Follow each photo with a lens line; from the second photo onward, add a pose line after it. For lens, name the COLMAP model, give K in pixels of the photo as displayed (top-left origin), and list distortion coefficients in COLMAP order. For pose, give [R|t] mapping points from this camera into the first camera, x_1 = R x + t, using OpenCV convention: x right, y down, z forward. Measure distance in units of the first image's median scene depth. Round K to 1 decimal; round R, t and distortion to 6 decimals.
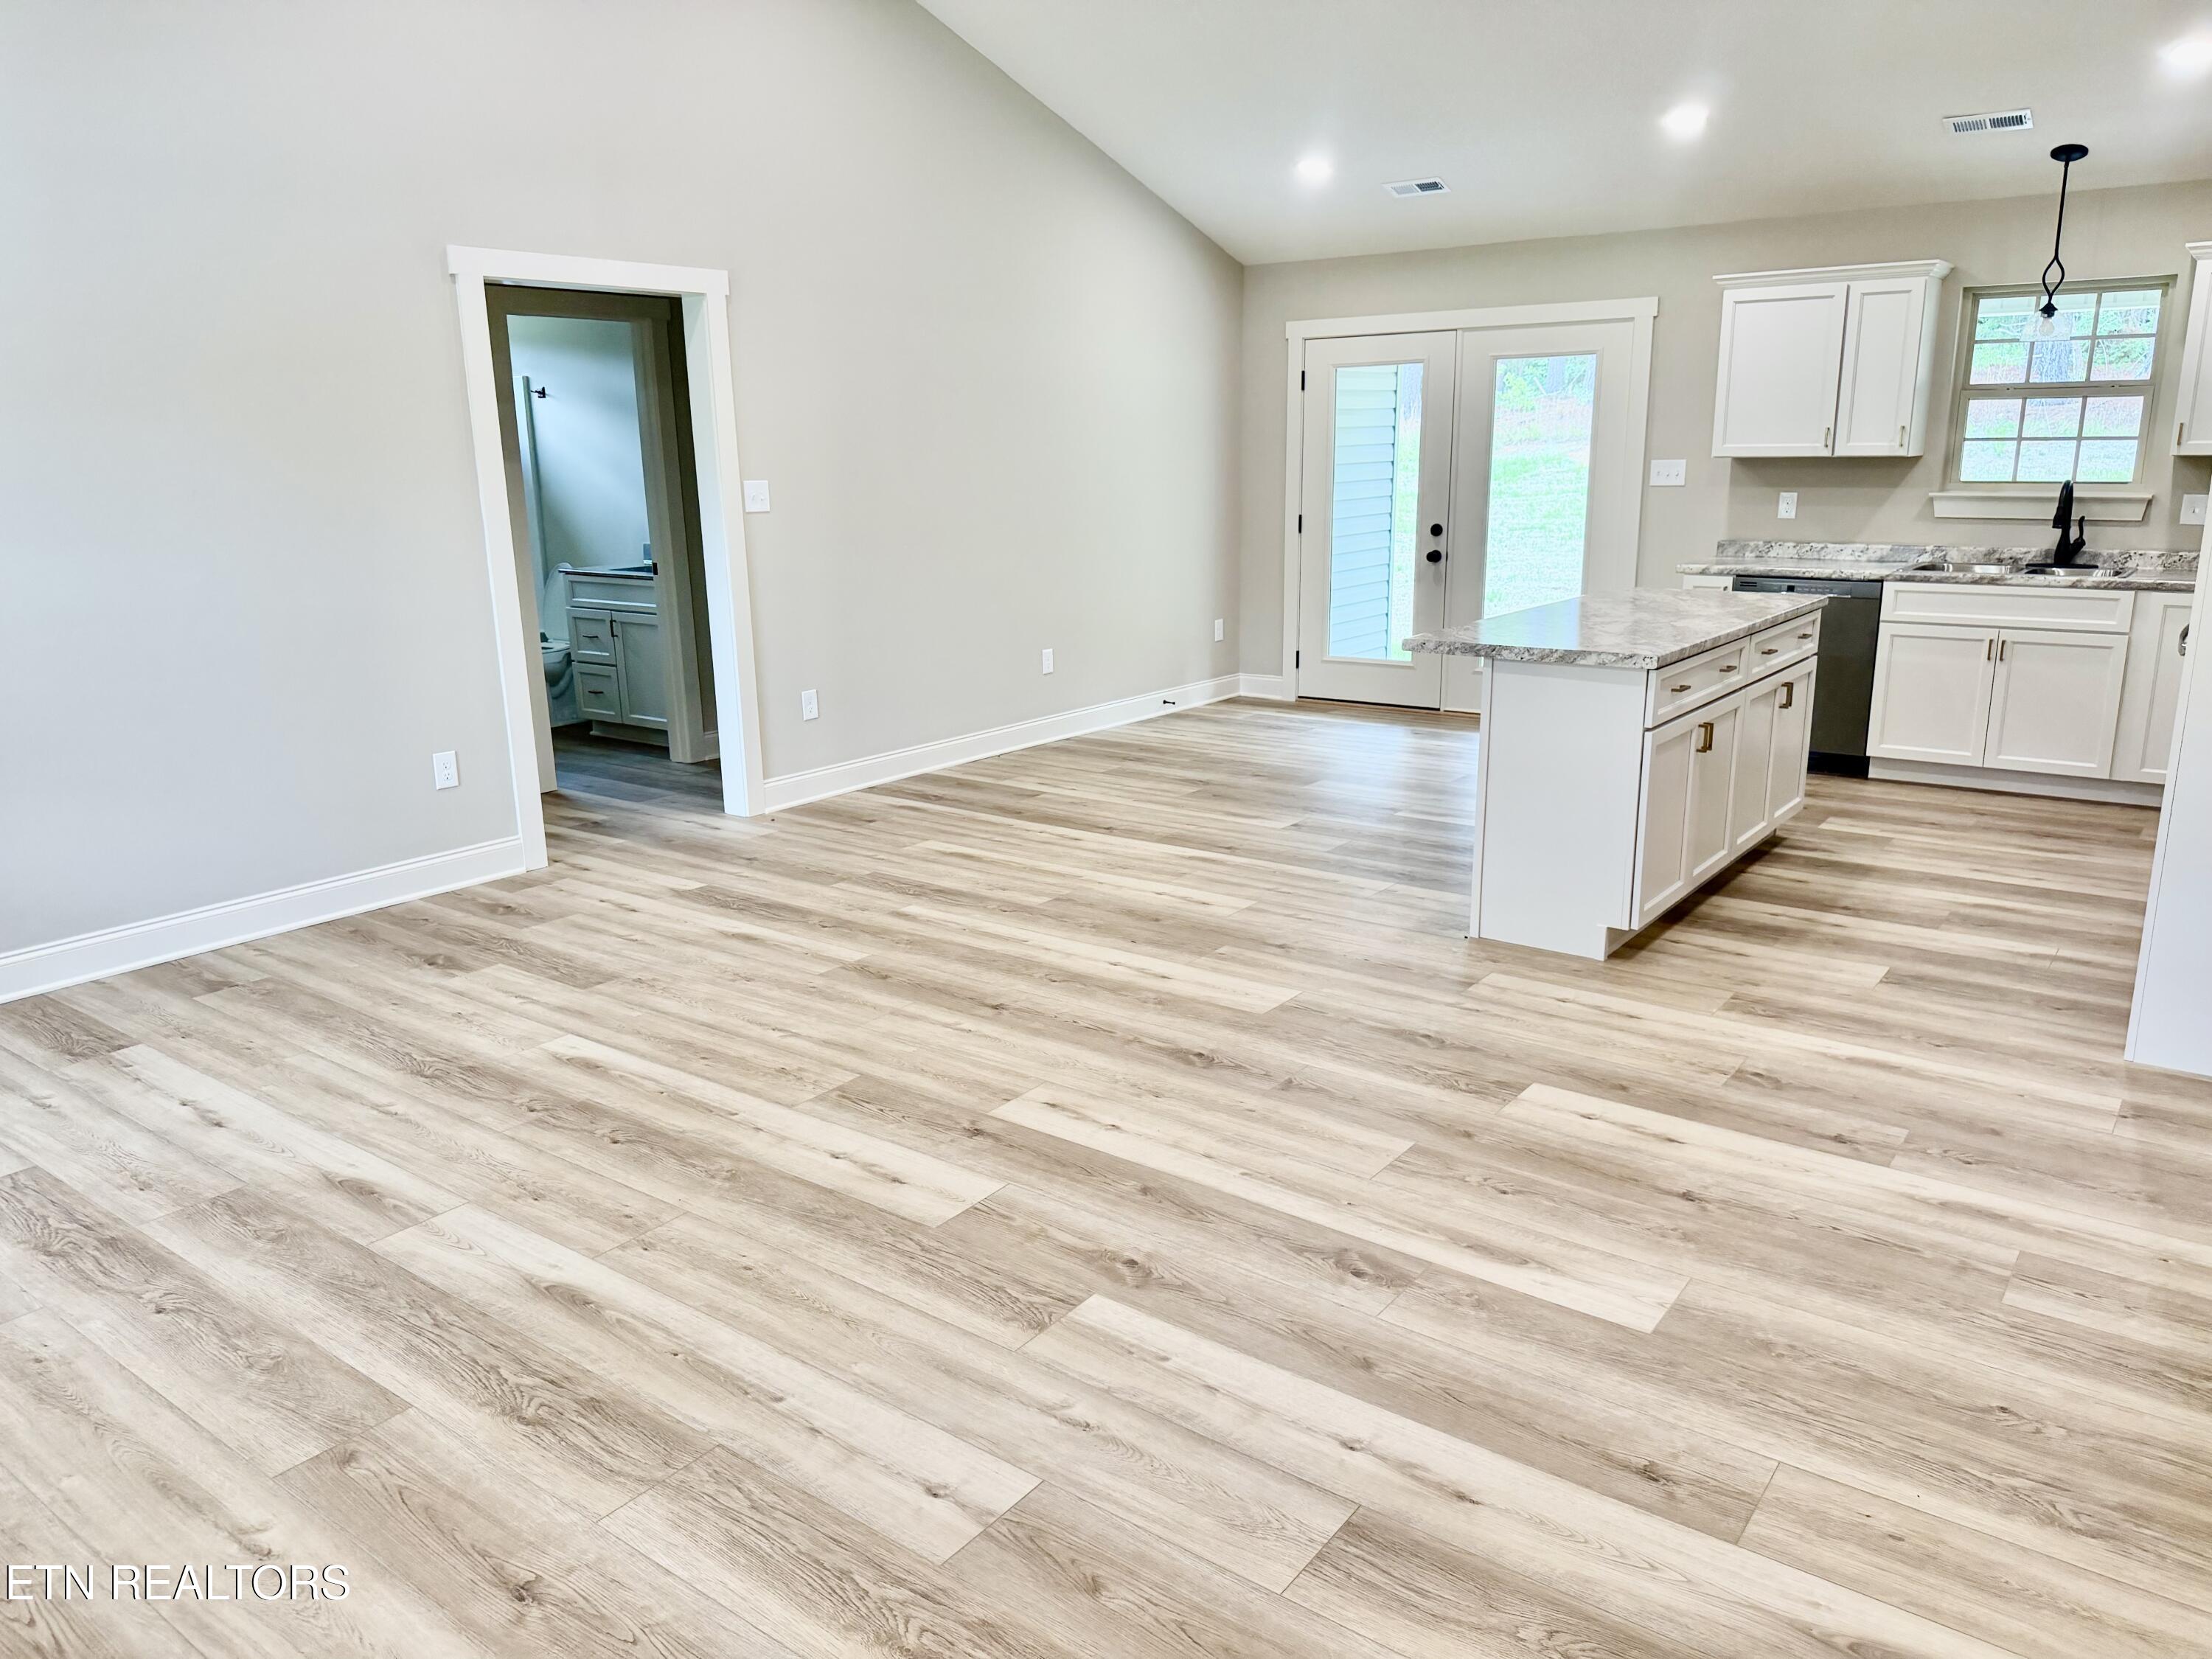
lens RADIAL K [[1555.2, 0, 1100.2], [0, 1555.2, 843.1], [0, 0, 1]] dist [0.050748, -0.062896]
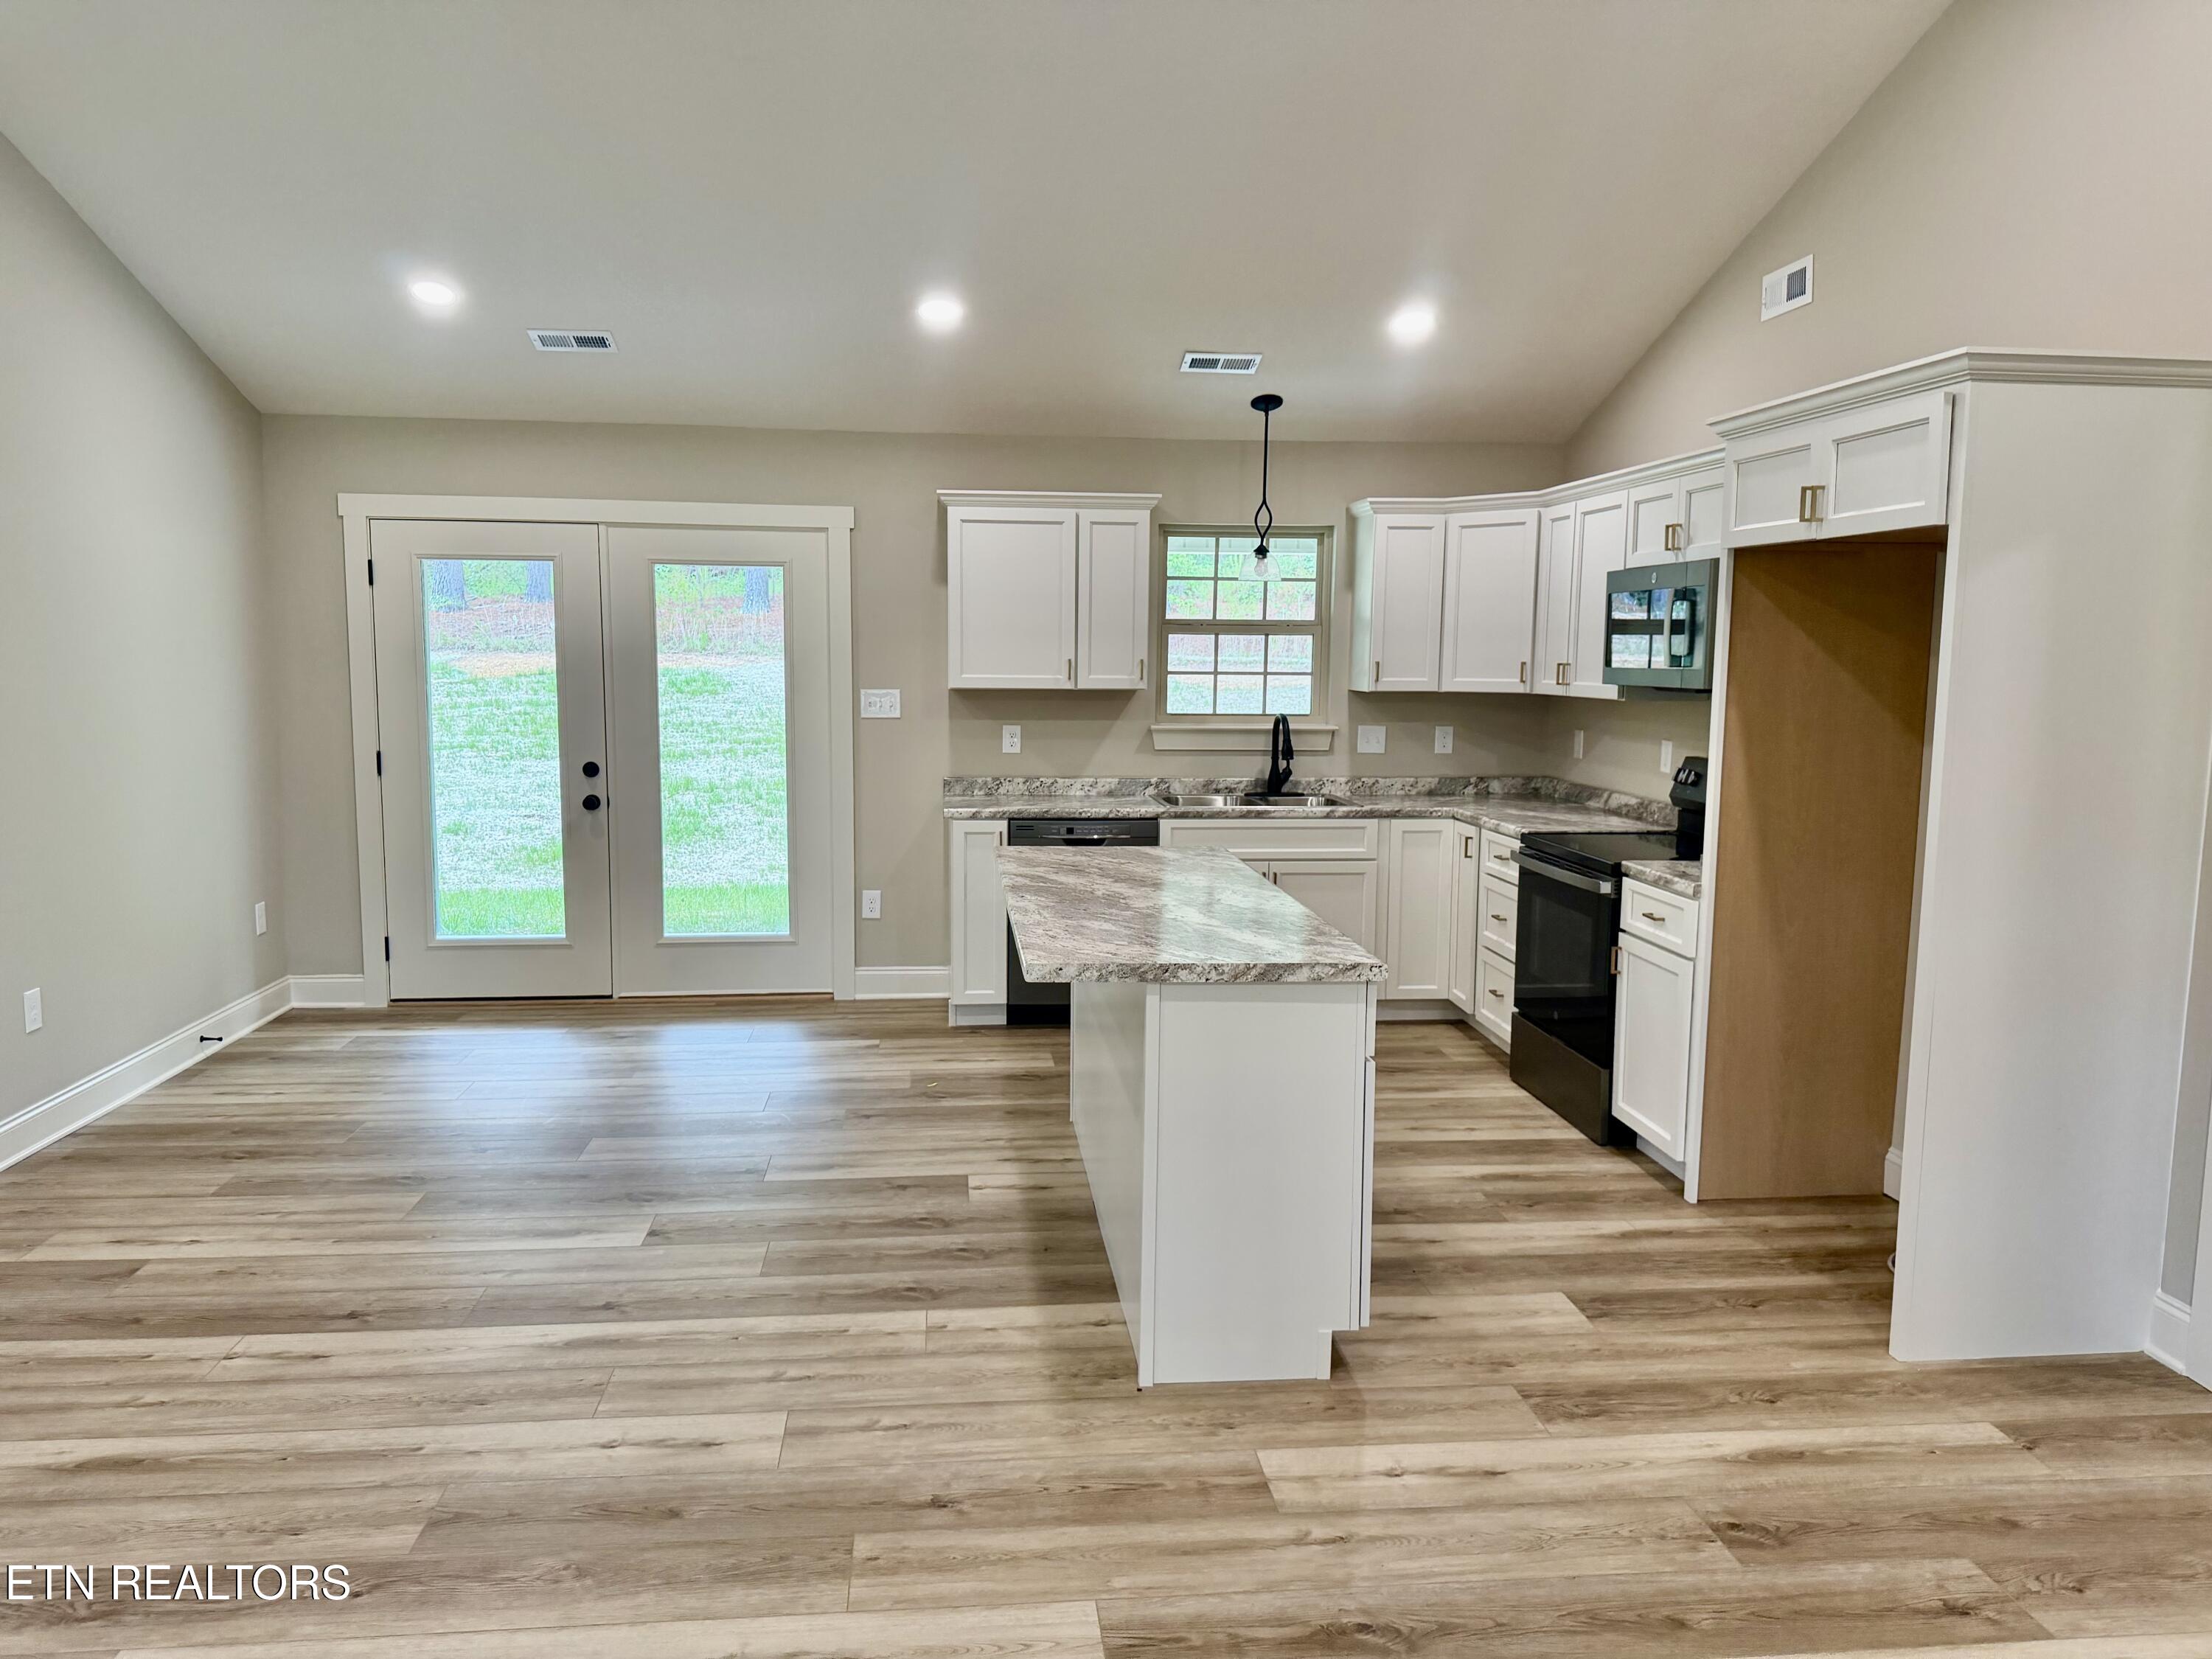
lens RADIAL K [[1555.2, 0, 1097.2], [0, 1555.2, 828.5], [0, 0, 1]] dist [0.050748, -0.062896]
pose [[0.734776, -0.055888, 0.676004, -0.205628], [0.148171, 0.985757, -0.079557, -0.117827], [-0.661929, 0.158621, 0.732591, 0.433889]]
